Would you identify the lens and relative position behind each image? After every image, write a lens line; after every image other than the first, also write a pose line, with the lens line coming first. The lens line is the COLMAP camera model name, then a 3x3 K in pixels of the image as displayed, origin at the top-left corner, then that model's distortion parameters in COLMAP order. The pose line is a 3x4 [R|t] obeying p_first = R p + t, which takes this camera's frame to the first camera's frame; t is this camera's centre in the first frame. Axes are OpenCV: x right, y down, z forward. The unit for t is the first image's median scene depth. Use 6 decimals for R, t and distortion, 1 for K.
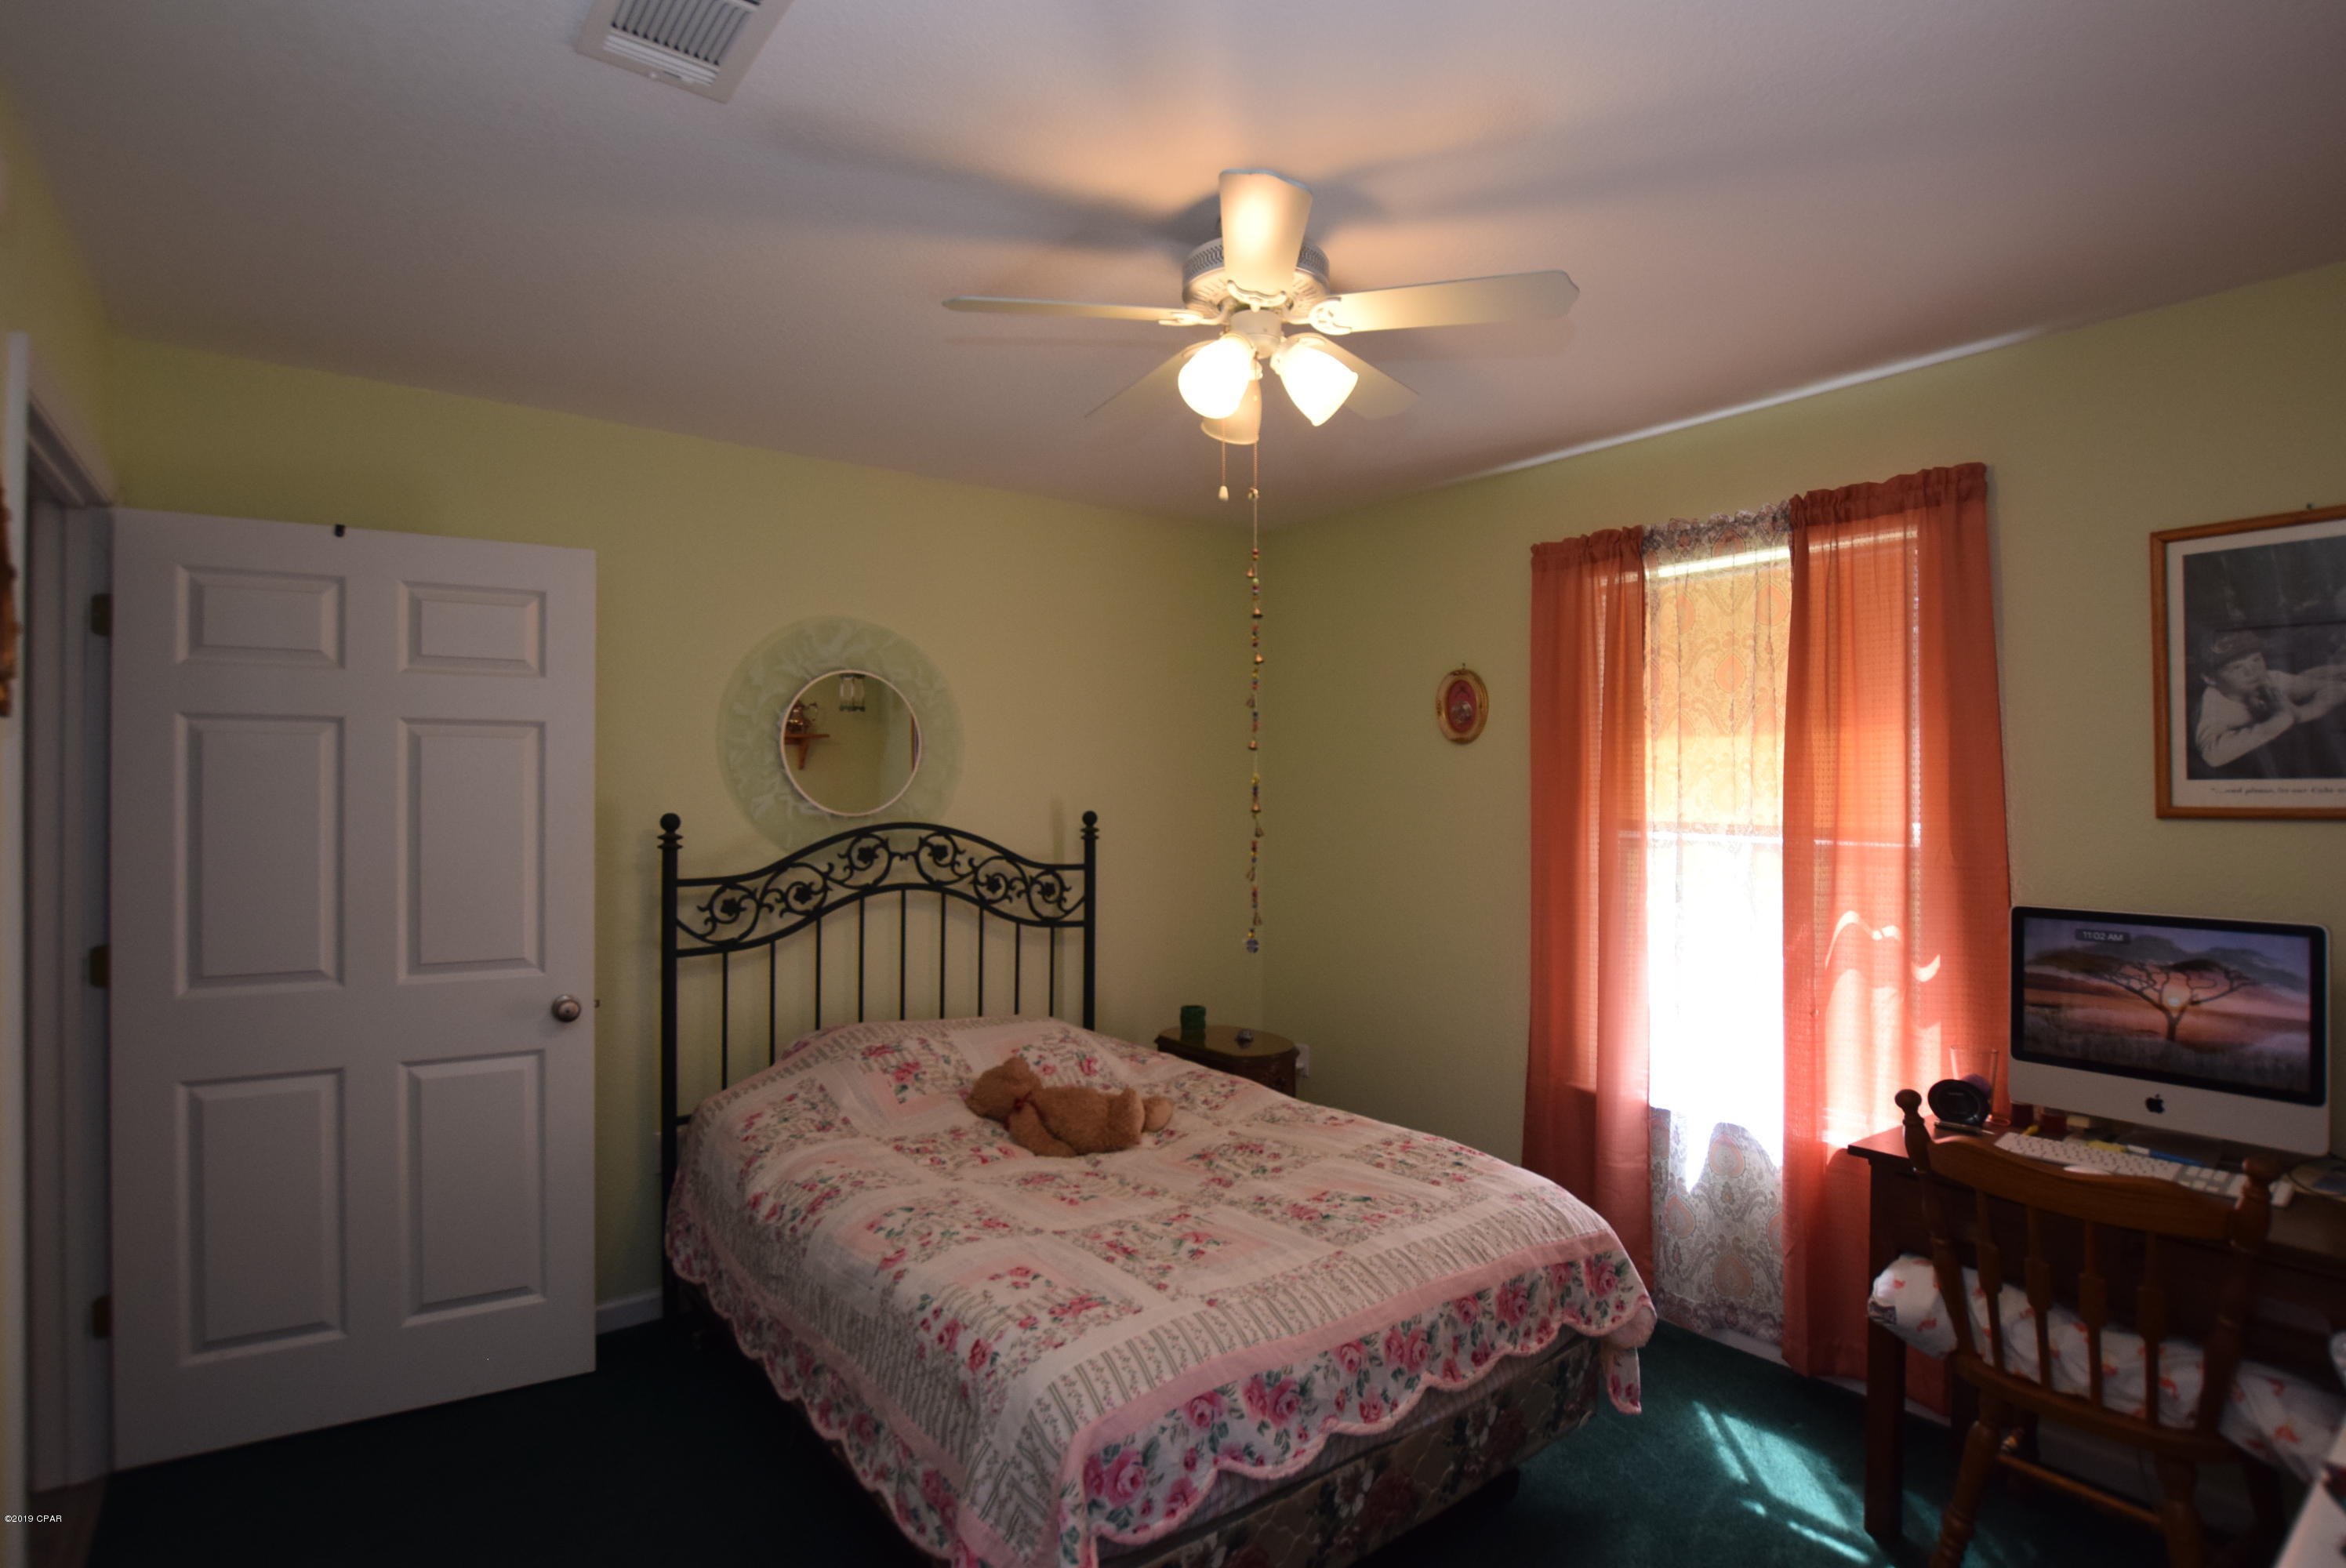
lens RADIAL K [[1143.9, 0, 1184.7], [0, 1143.9, 783.9], [0, 0, 1]] dist [-0.027755, 0.000964]
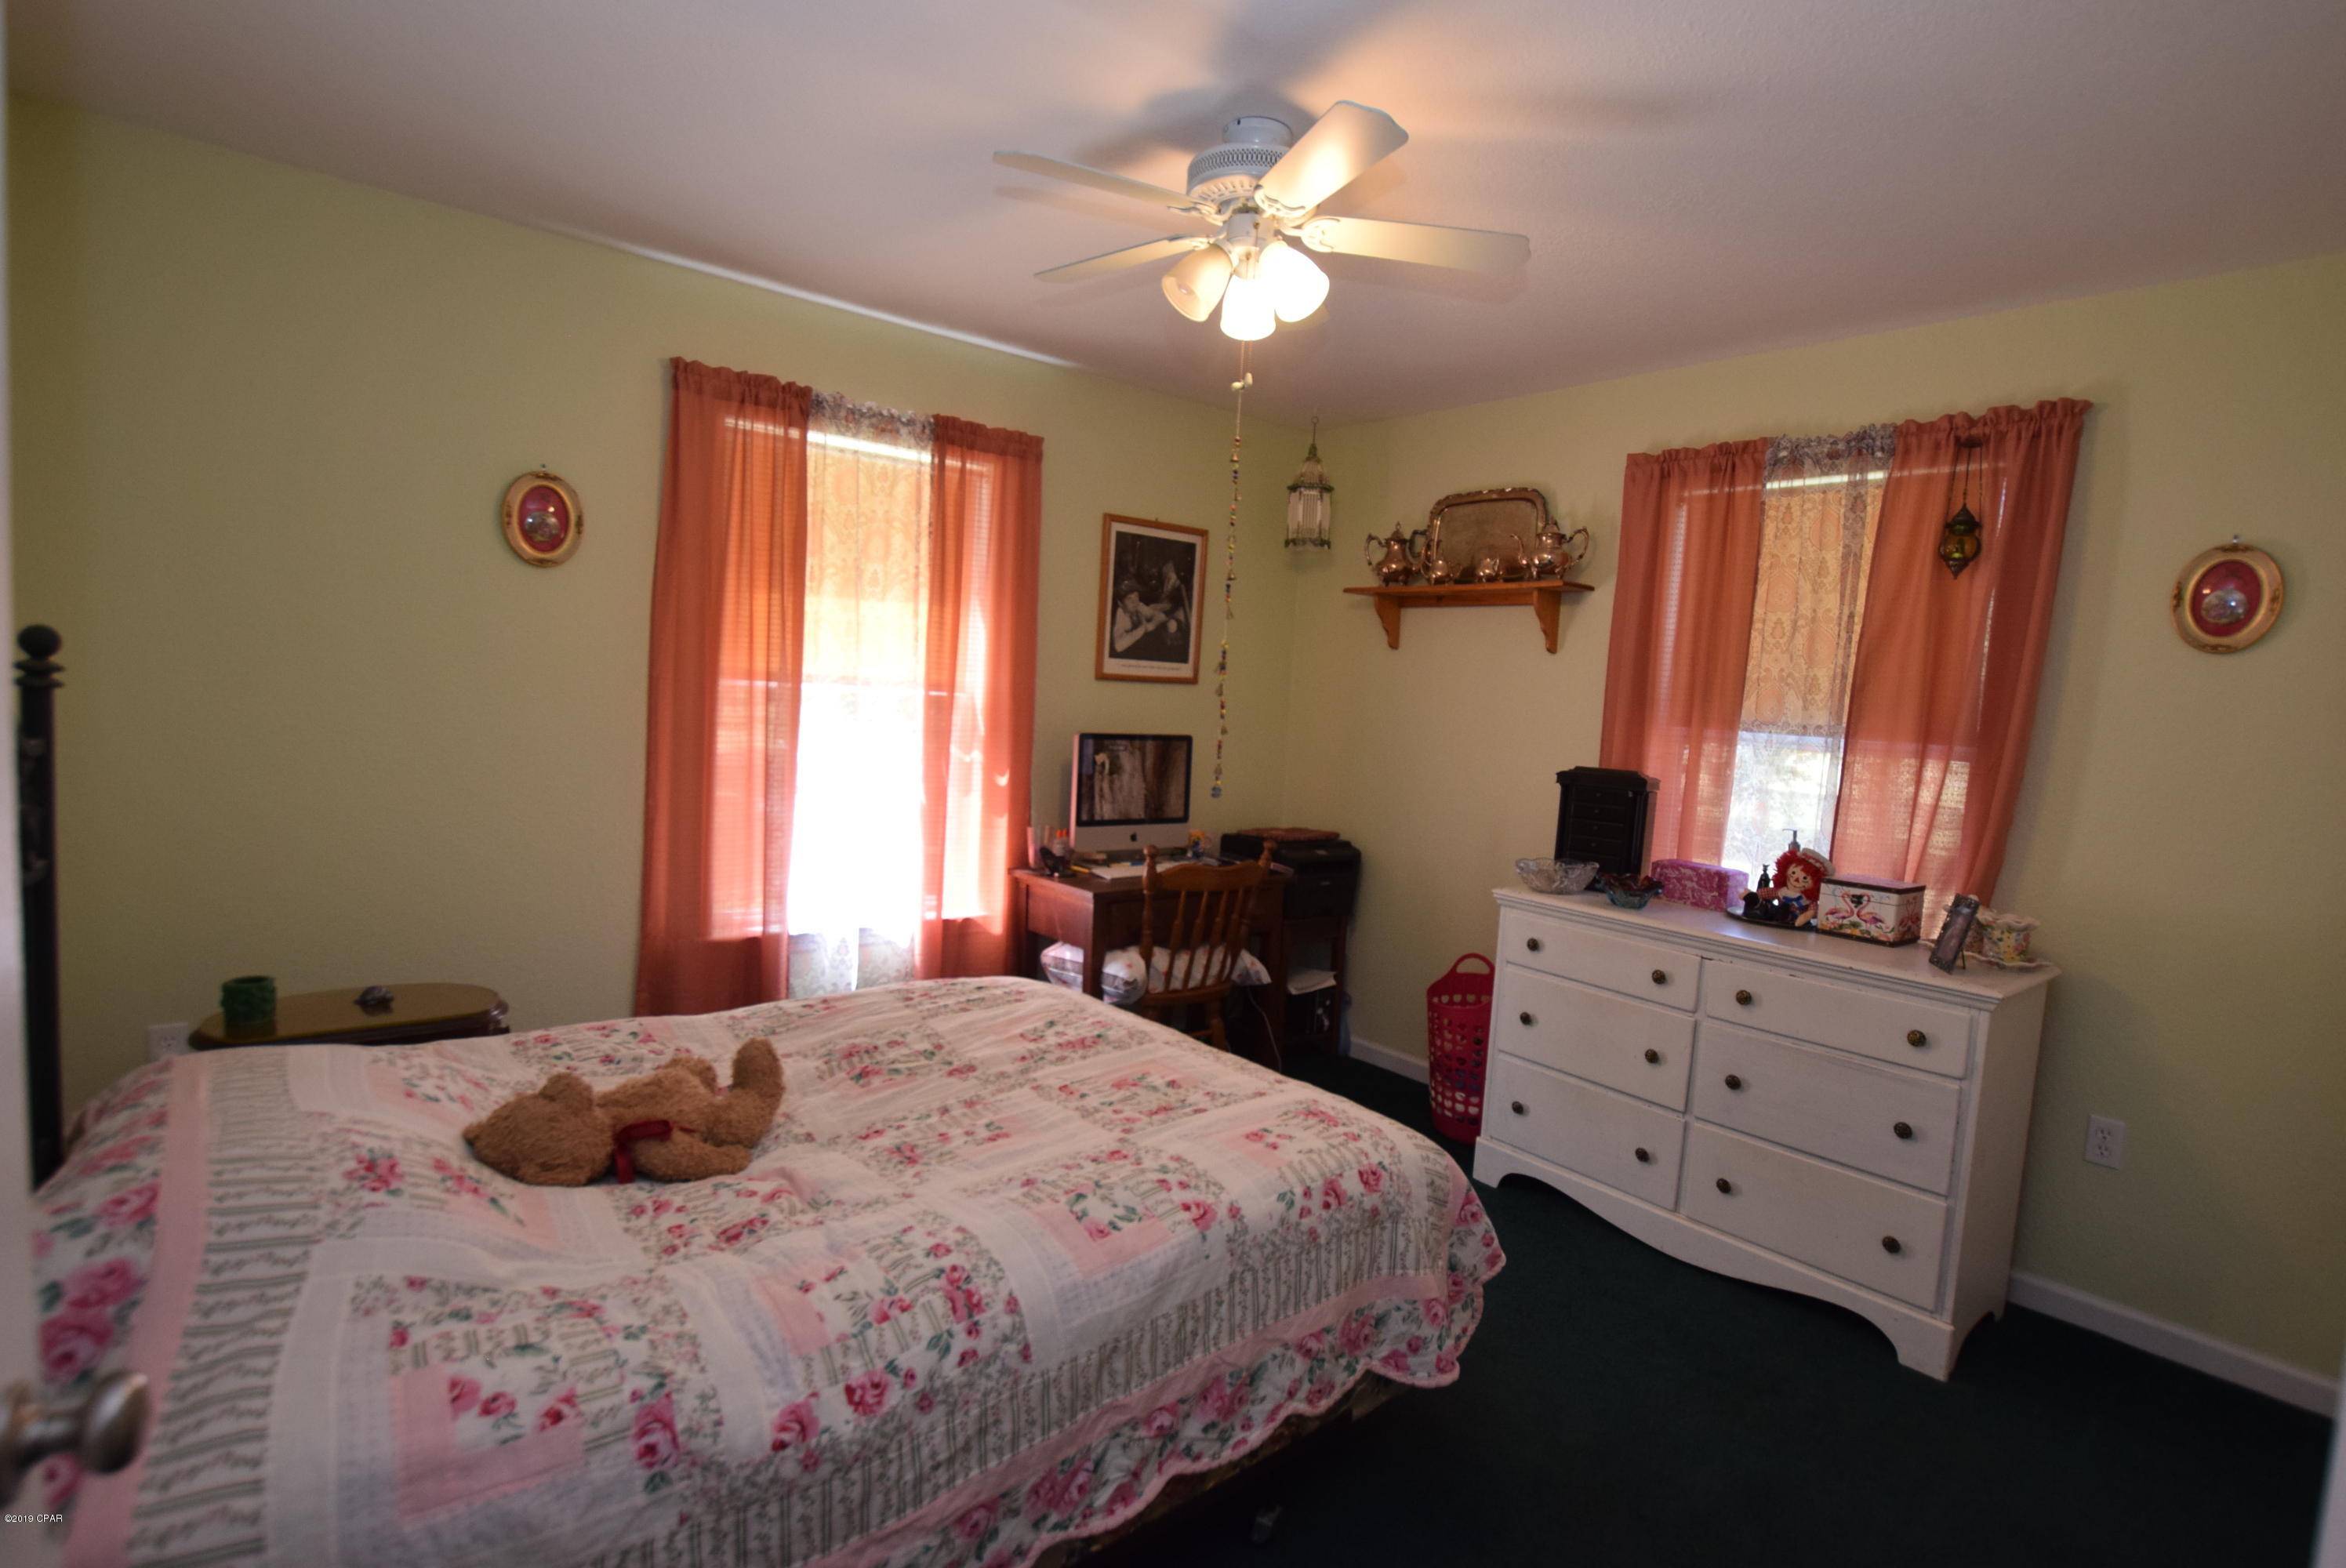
lens RADIAL K [[1143.9, 0, 1167.2], [0, 1143.9, 791.7], [0, 0, 1]] dist [-0.027755, 0.000964]
pose [[-0.027240, -0.092729, 0.995319, -0.803647], [-0.060747, 0.994002, 0.090944, 0.030933], [-0.997781, -0.057985, -0.032710, 0.817673]]
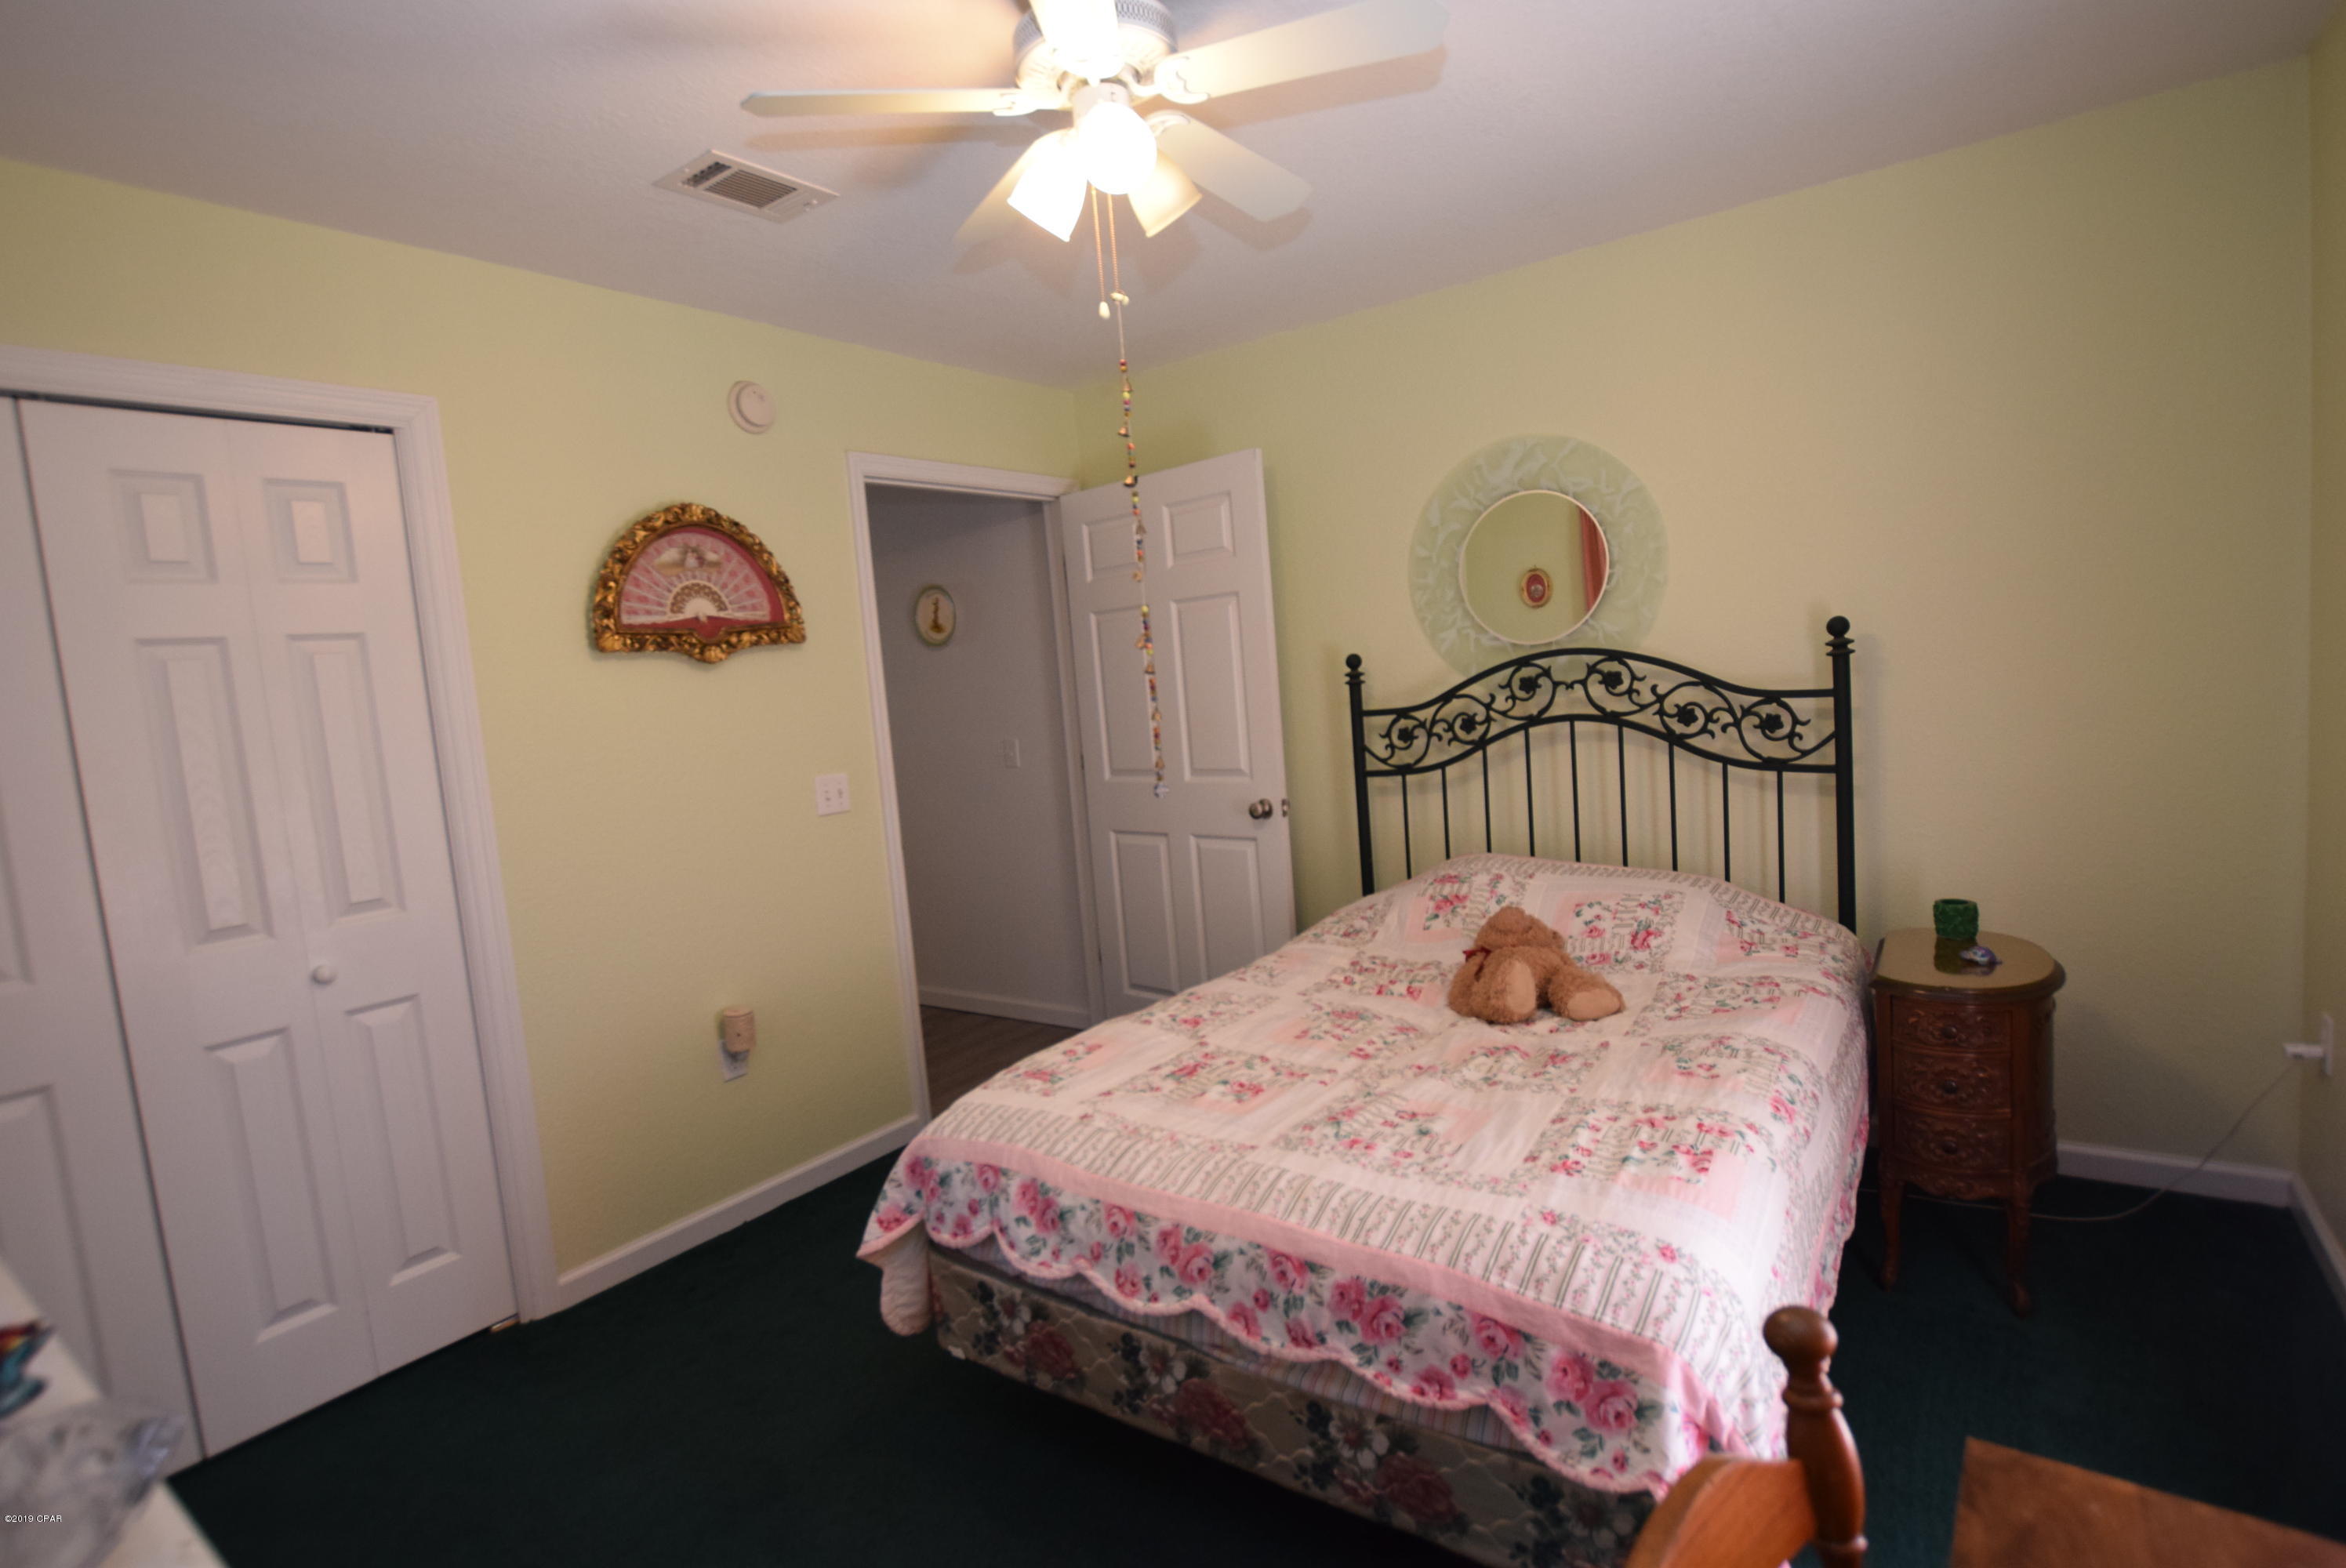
lens RADIAL K [[1143.9, 0, 1179.5], [0, 1143.9, 788.0], [0, 0, 1]] dist [-0.027755, 0.000964]
pose [[0.282537, 0.069583, -0.956729, 0.728807], [0.087206, 0.991372, 0.097856, 0.036859], [0.955284, -0.111080, 0.274031, 0.570665]]
